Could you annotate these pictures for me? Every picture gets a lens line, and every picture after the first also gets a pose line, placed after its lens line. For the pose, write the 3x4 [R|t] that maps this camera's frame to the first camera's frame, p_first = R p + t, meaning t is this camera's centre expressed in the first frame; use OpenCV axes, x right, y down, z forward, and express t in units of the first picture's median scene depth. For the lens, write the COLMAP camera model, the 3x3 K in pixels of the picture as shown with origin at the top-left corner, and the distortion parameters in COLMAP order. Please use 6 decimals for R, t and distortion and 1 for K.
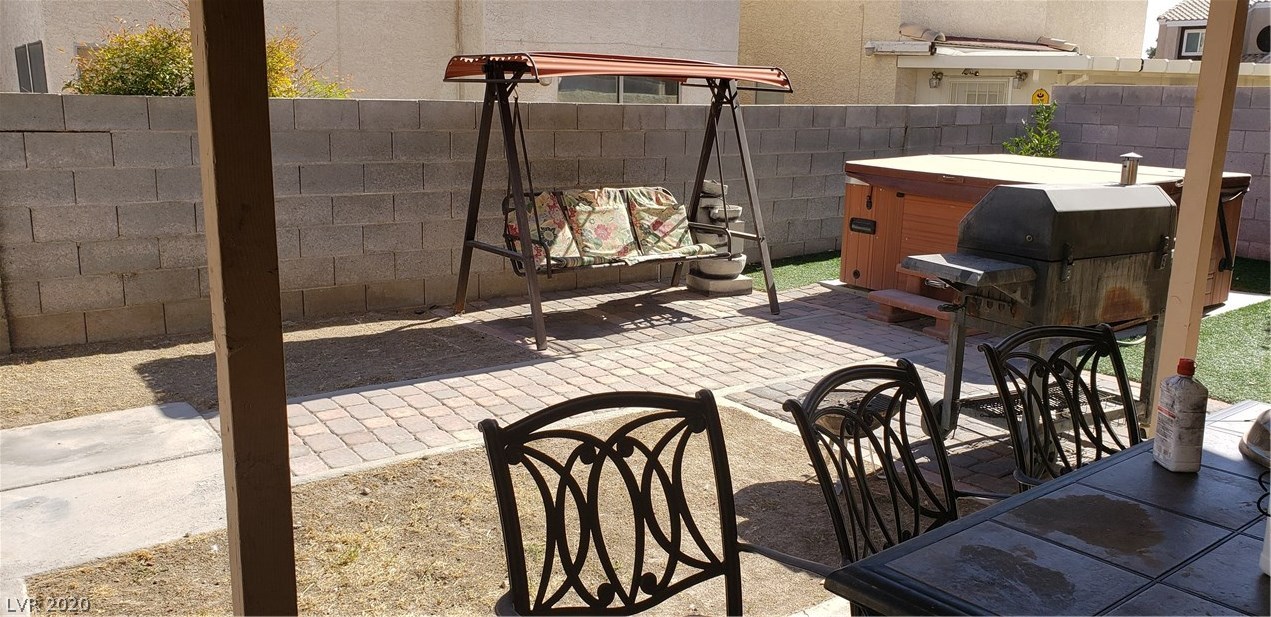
lens RADIAL K [[978.4, 0, 652.2], [0, 978.4, 305.8], [0, 0, 1]] dist [0.016977, -0.008272]
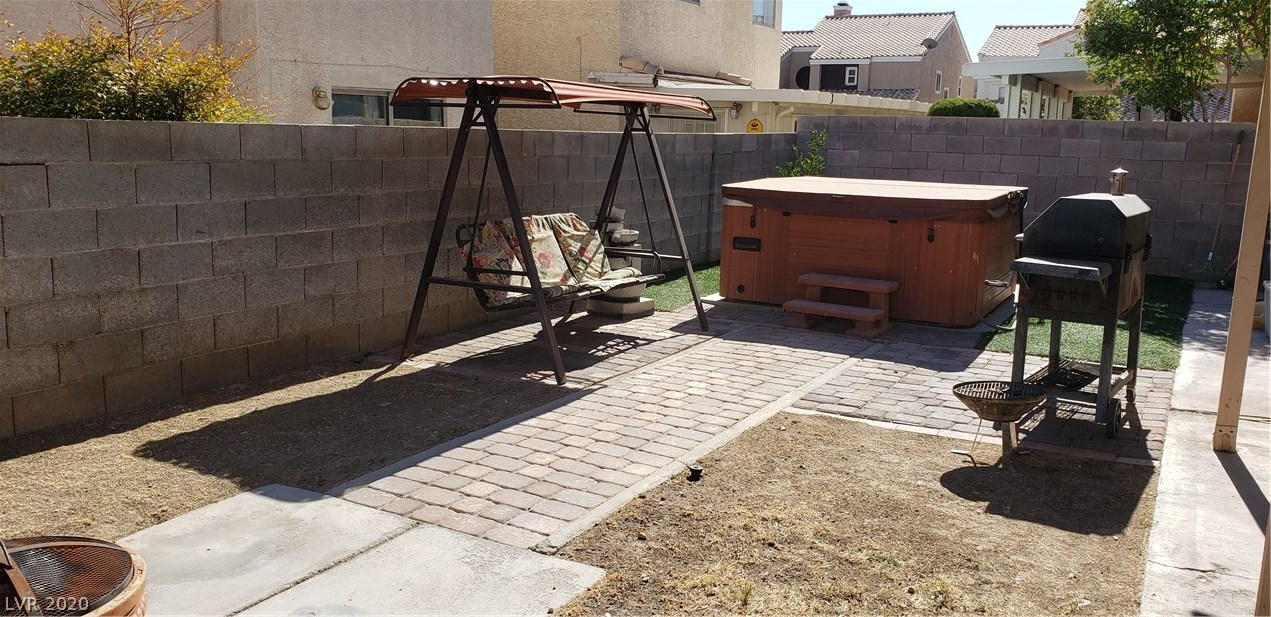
lens RADIAL K [[978.4, 0, 652.2], [0, 978.4, 305.8], [0, 0, 1]] dist [0.016977, -0.008272]
pose [[0.907145, -0.072277, 0.414564, -0.417793], [0.083635, 0.996453, -0.009283, -0.014665], [-0.412423, 0.043093, 0.909973, 0.079963]]
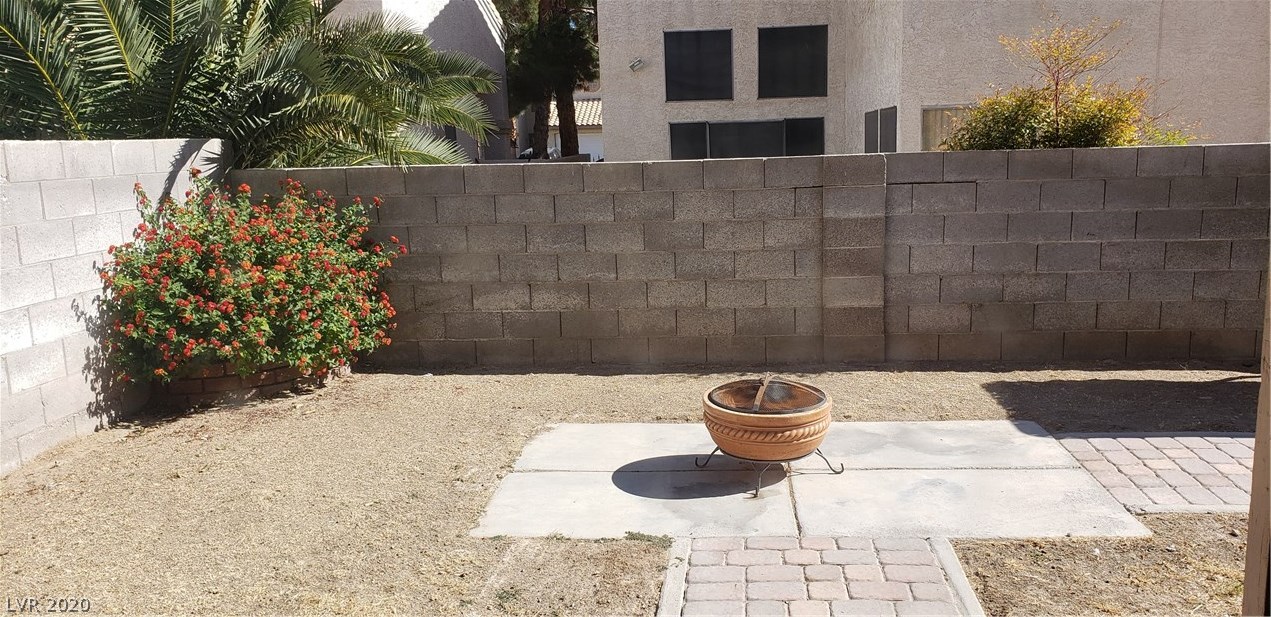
lens RADIAL K [[982.5, 0, 670.0], [0, 982.5, 309.6], [0, 0, 1]] dist [-0.001542, 0.000249]
pose [[0.760549, 0.069560, -0.645544, -0.061448], [-0.095205, 0.995446, -0.004904, 0.012986], [0.642263, 0.065188, 0.763707, -0.104973]]
